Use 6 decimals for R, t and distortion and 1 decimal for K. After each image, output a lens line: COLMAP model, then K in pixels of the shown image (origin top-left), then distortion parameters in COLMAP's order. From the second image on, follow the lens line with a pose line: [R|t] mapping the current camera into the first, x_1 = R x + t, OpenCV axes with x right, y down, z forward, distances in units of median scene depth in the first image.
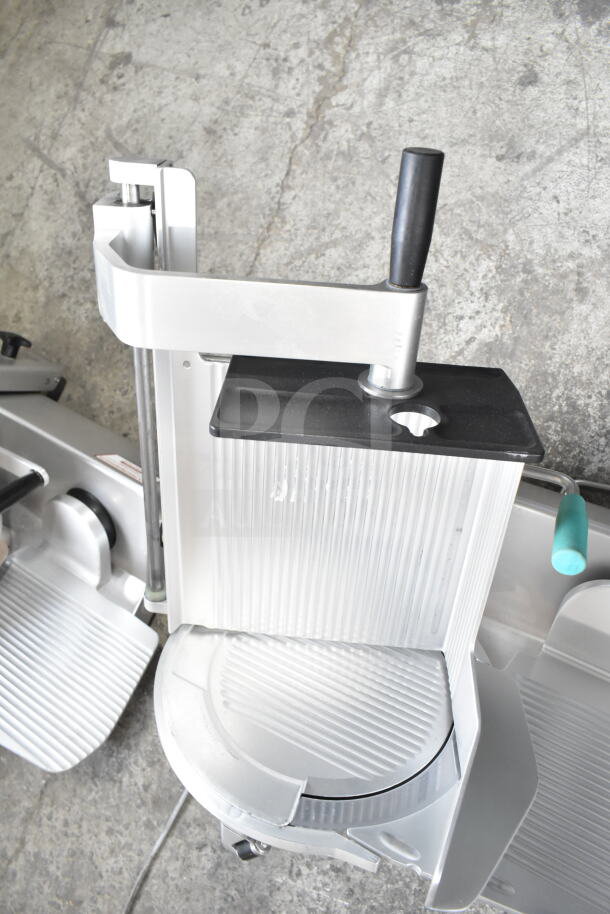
lens RADIAL K [[687.3, 0, 304.8], [0, 687.3, 457.6], [0, 0, 1]] dist [-0.021715, 0.005711]
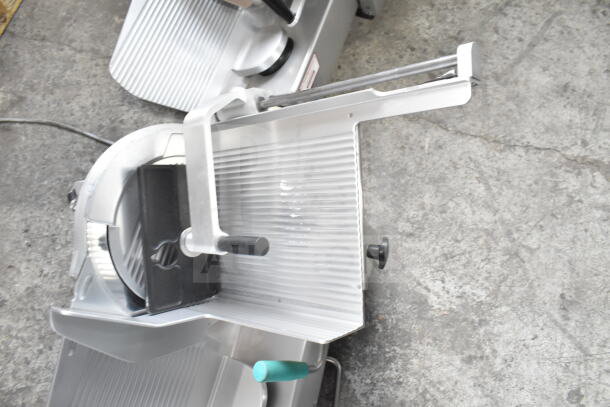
lens RADIAL K [[458.7, 0, 306.3], [0, 458.7, 203.4], [0, 0, 1]] dist [-0.021715, 0.005711]
pose [[0.141871, 0.989194, 0.036986, -0.017423], [-0.976823, 0.133851, 0.167032, -0.101875], [0.160277, -0.059826, 0.985257, -0.012072]]
